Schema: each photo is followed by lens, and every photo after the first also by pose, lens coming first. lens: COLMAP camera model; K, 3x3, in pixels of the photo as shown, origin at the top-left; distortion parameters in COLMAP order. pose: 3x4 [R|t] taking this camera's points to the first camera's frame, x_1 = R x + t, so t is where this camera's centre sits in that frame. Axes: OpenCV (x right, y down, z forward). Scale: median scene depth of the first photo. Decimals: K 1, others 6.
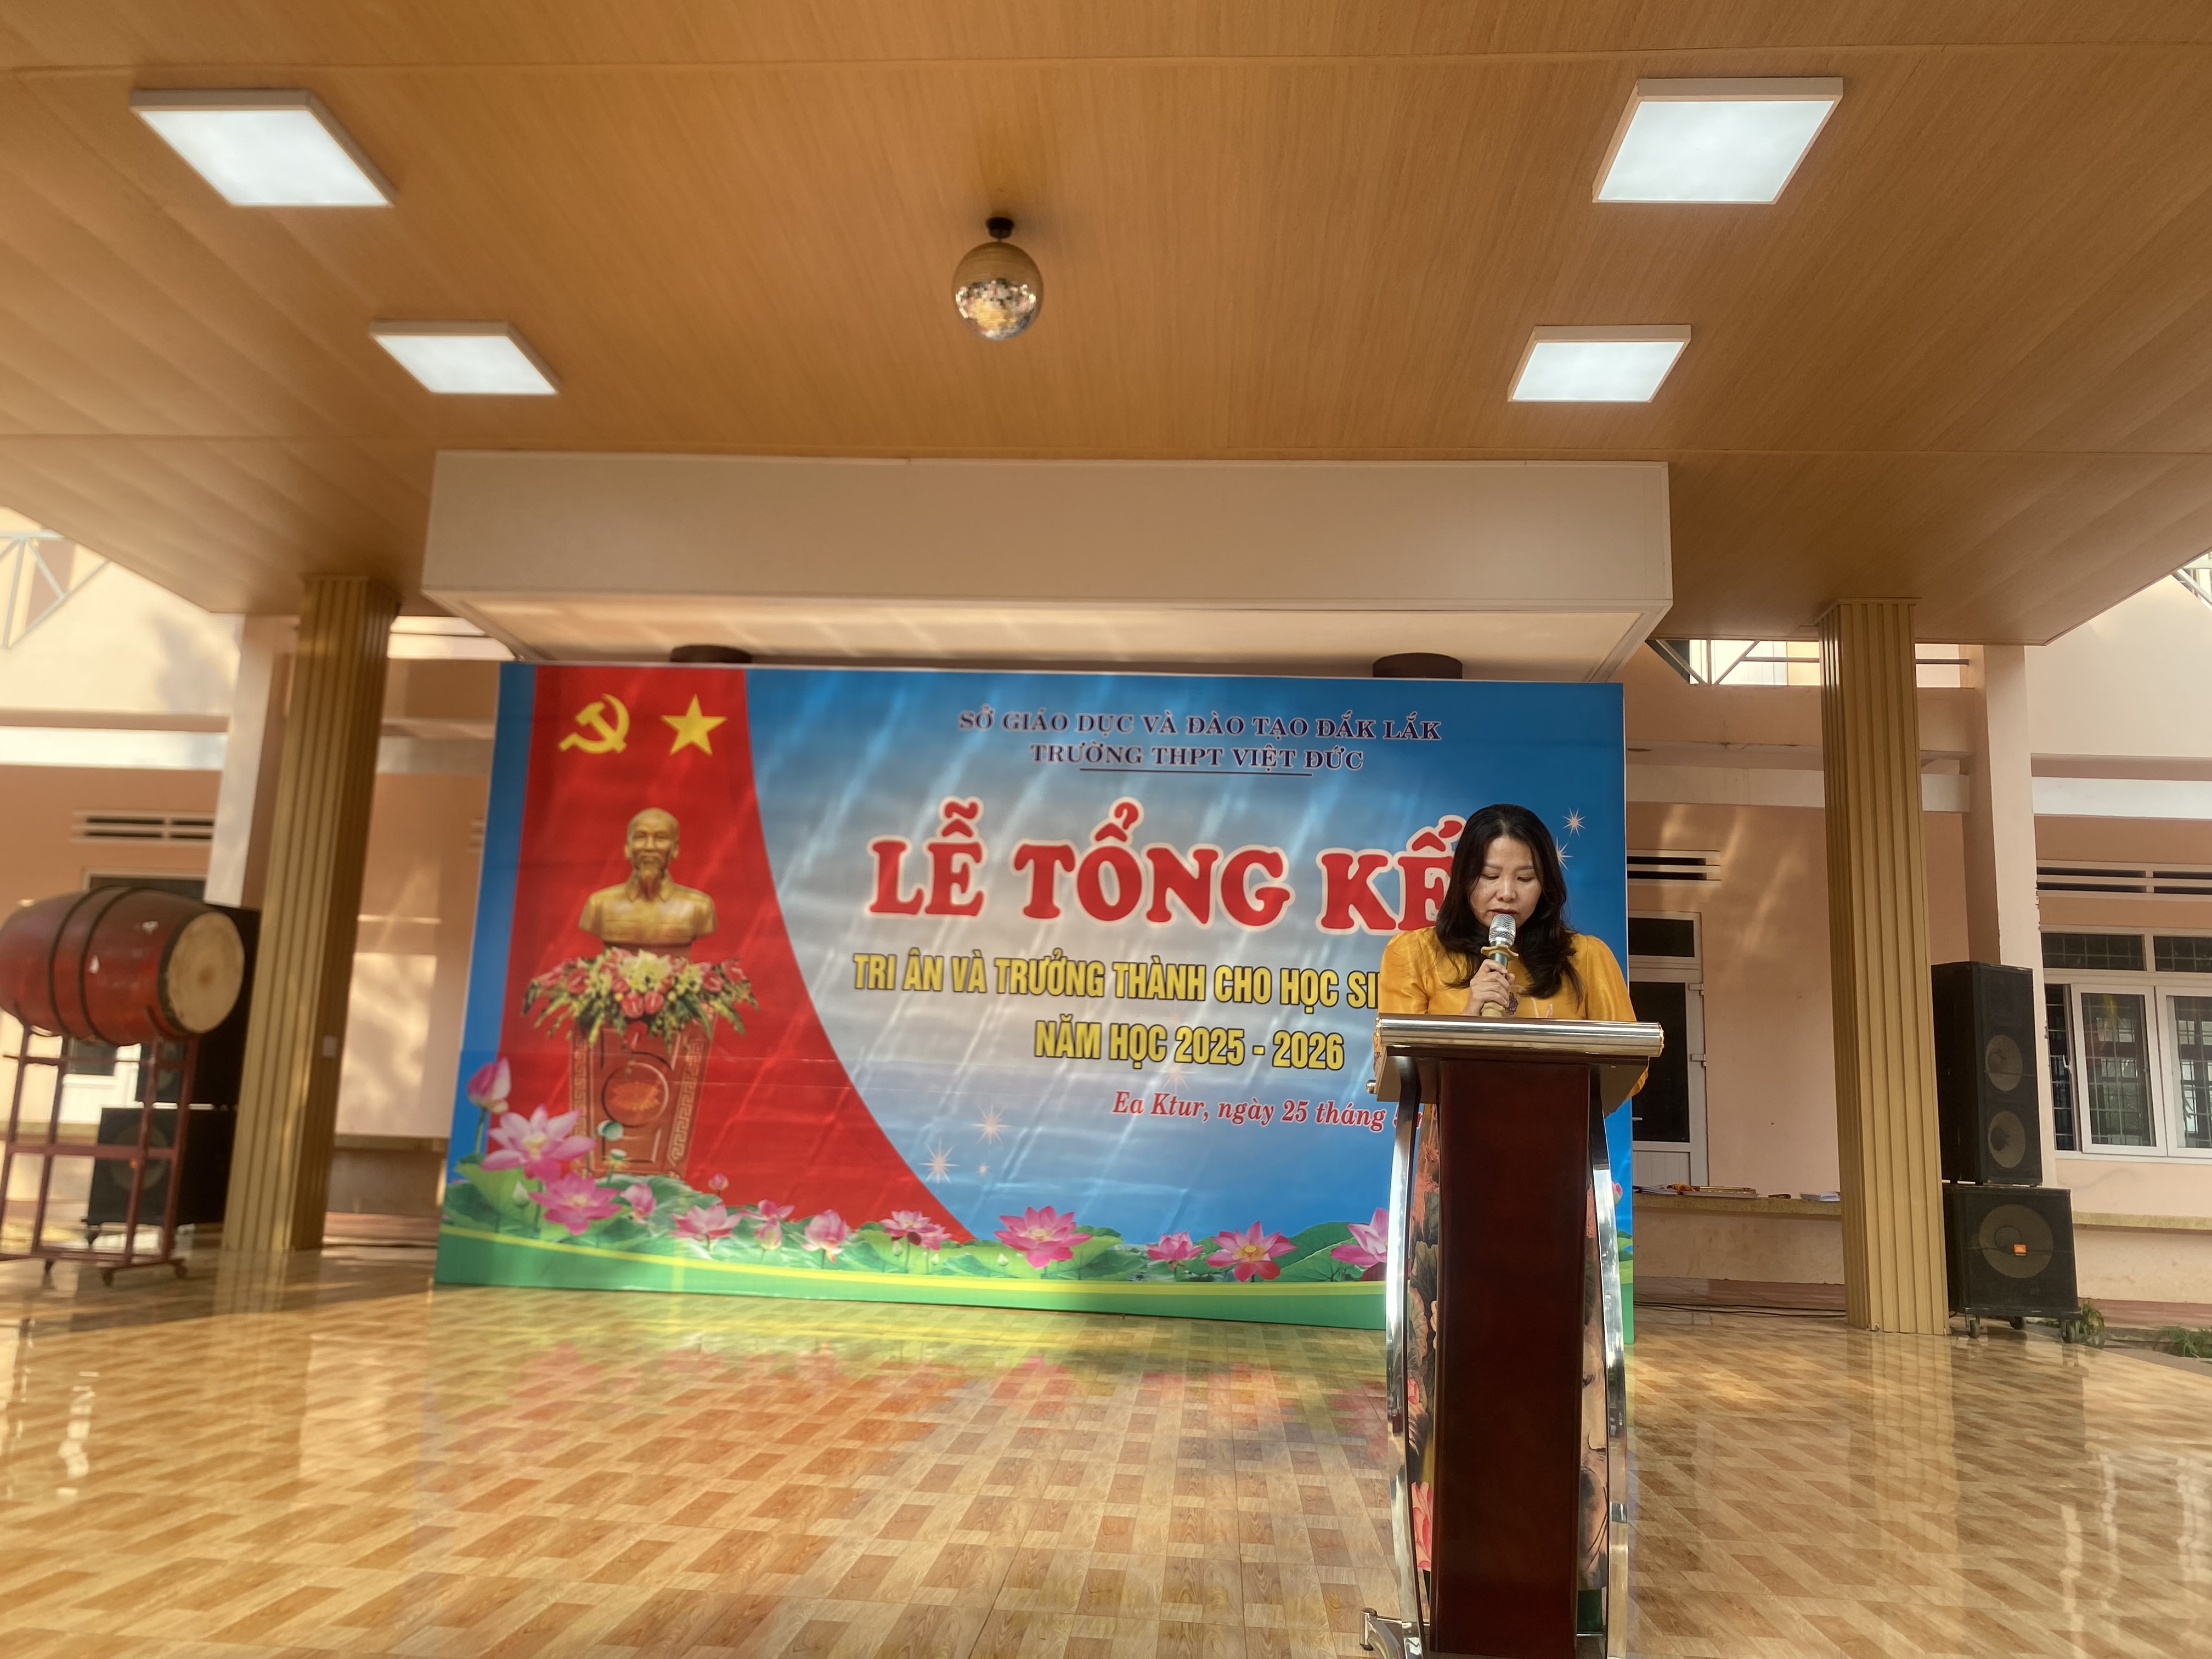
lens RADIAL K [[1669.3, 0, 1071.3], [0, 1669.3, 840.9], [0, 0, 1]] dist [0.037599, -0.048094]
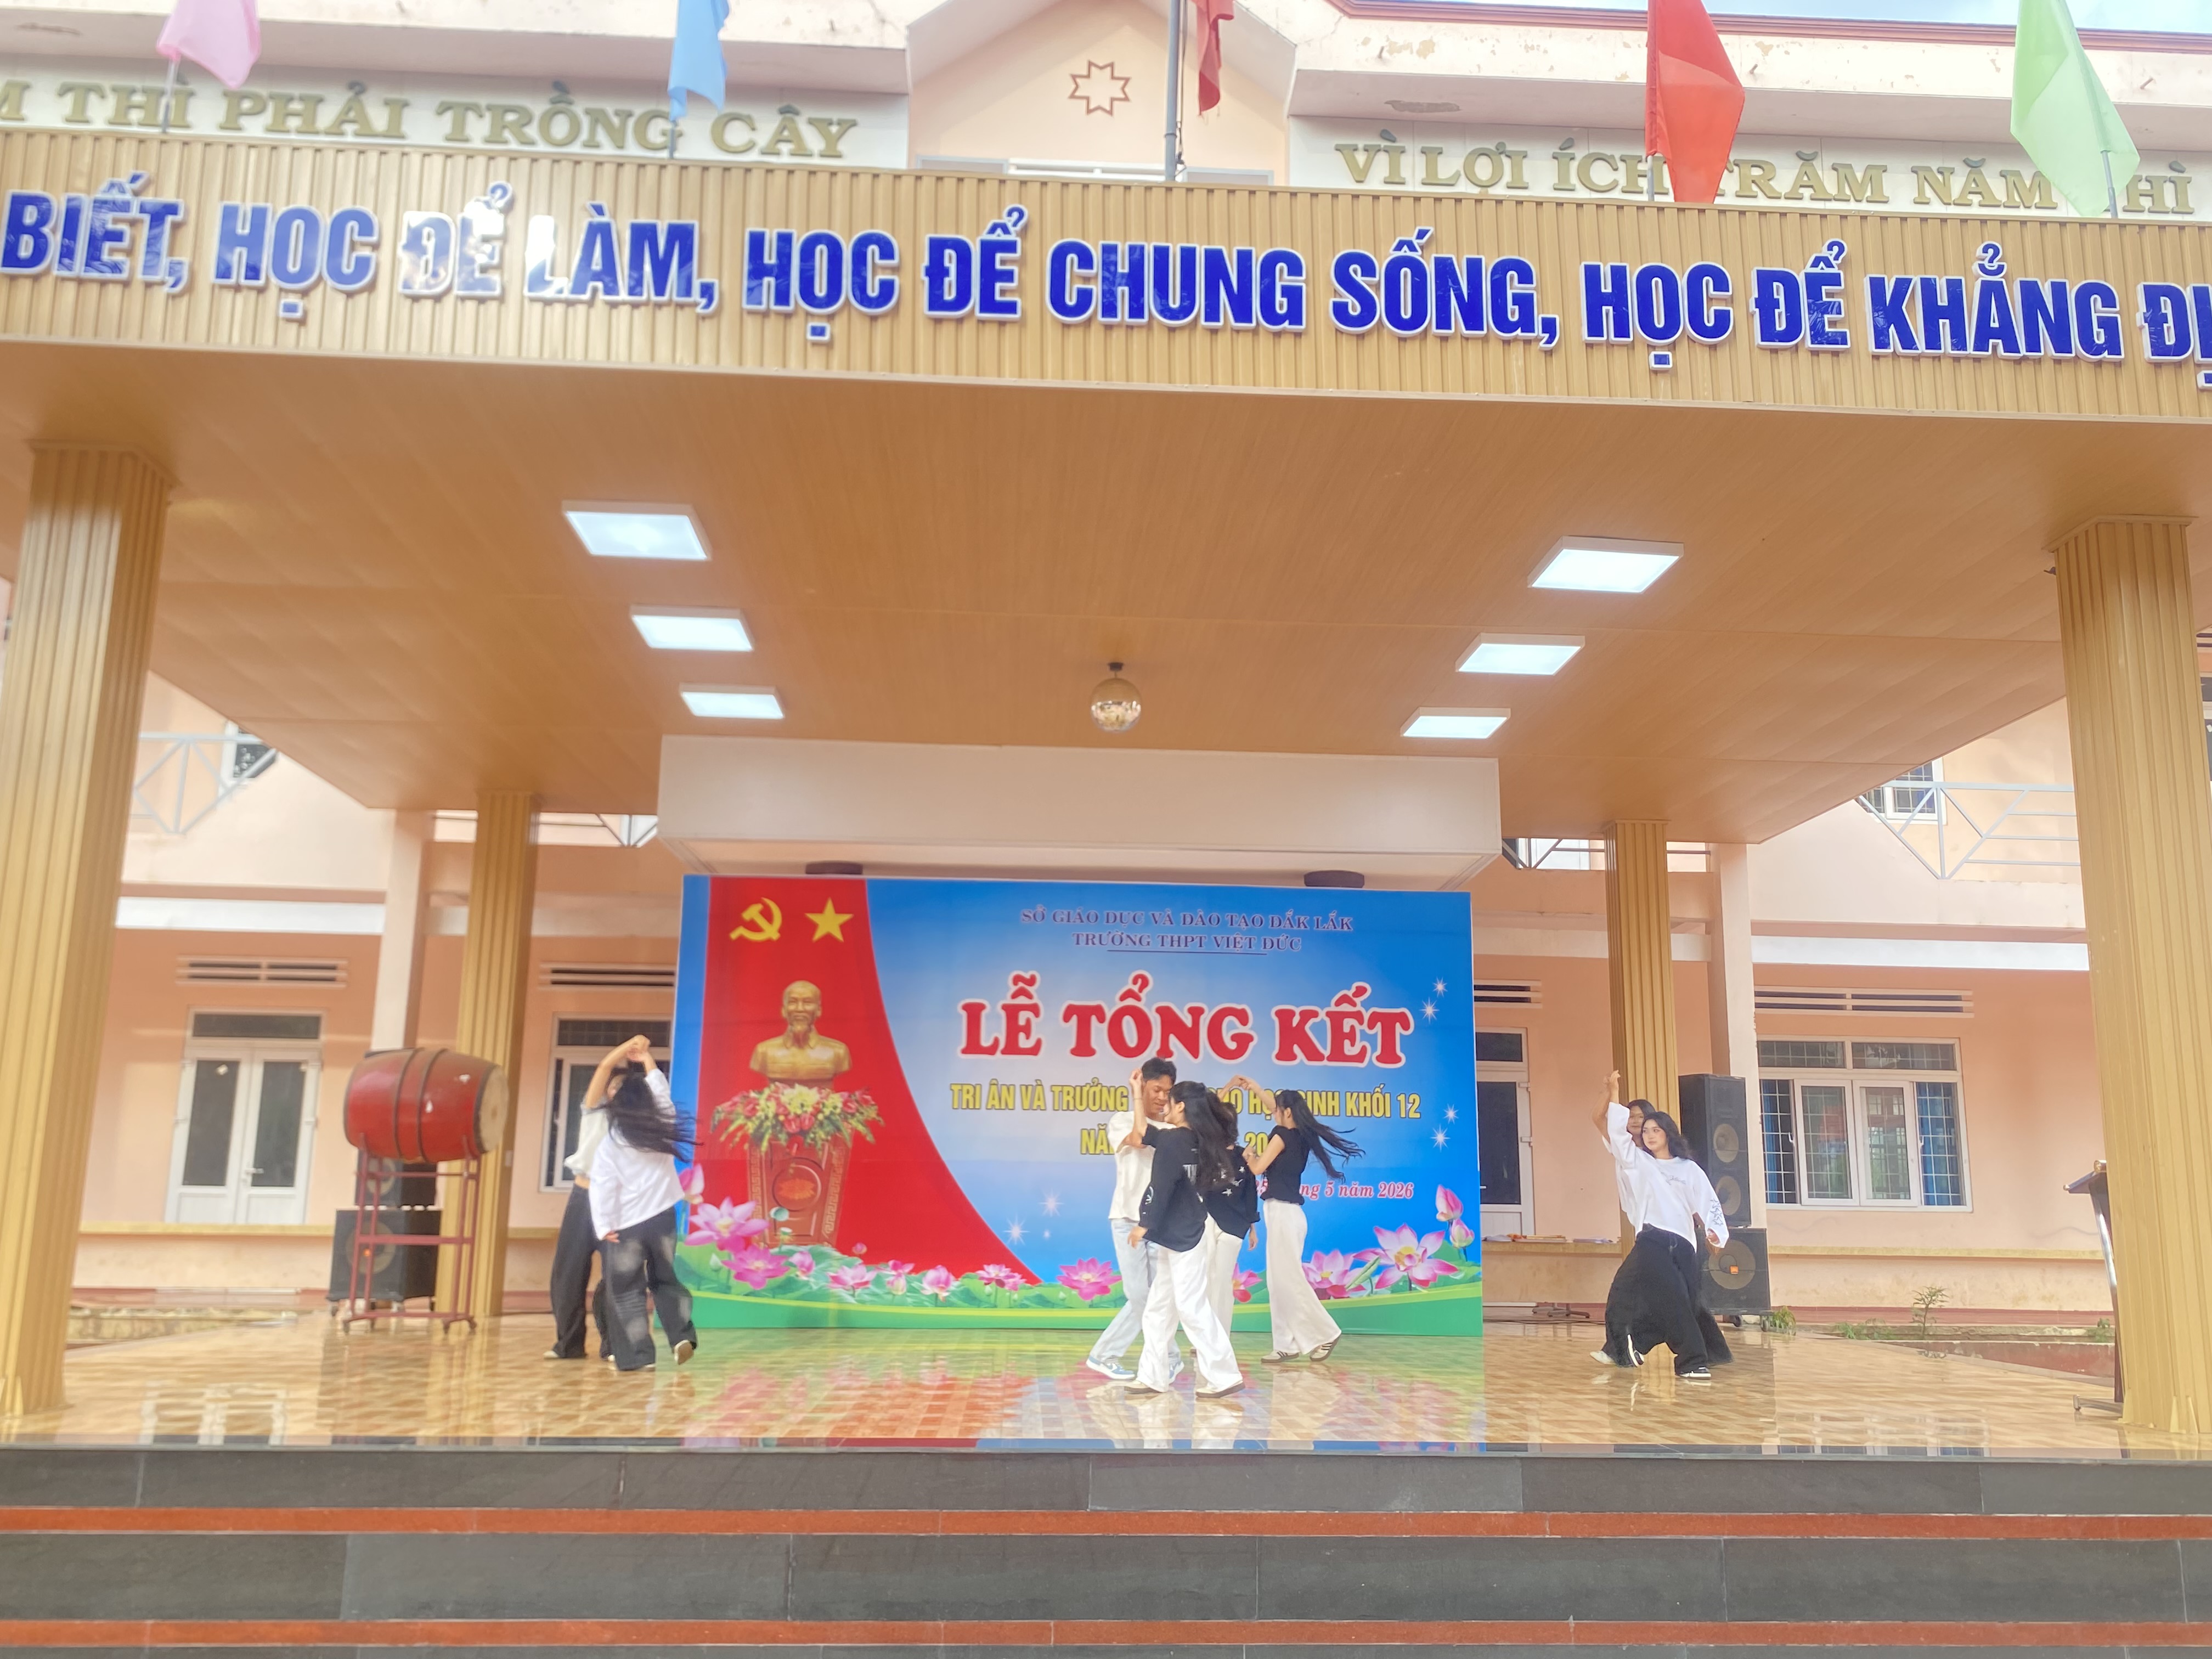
lens RADIAL K [[1975.3, 0, 1114.0], [0, 1975.3, 830.2], [0, 0, 1]] dist [0.060037, -0.041590]
pose [[0.989506, 0.000166, 0.144494, -0.235196], [0.003254, 0.999720, -0.023429, -0.107352], [-0.144457, 0.023653, 0.989228, -0.682696]]
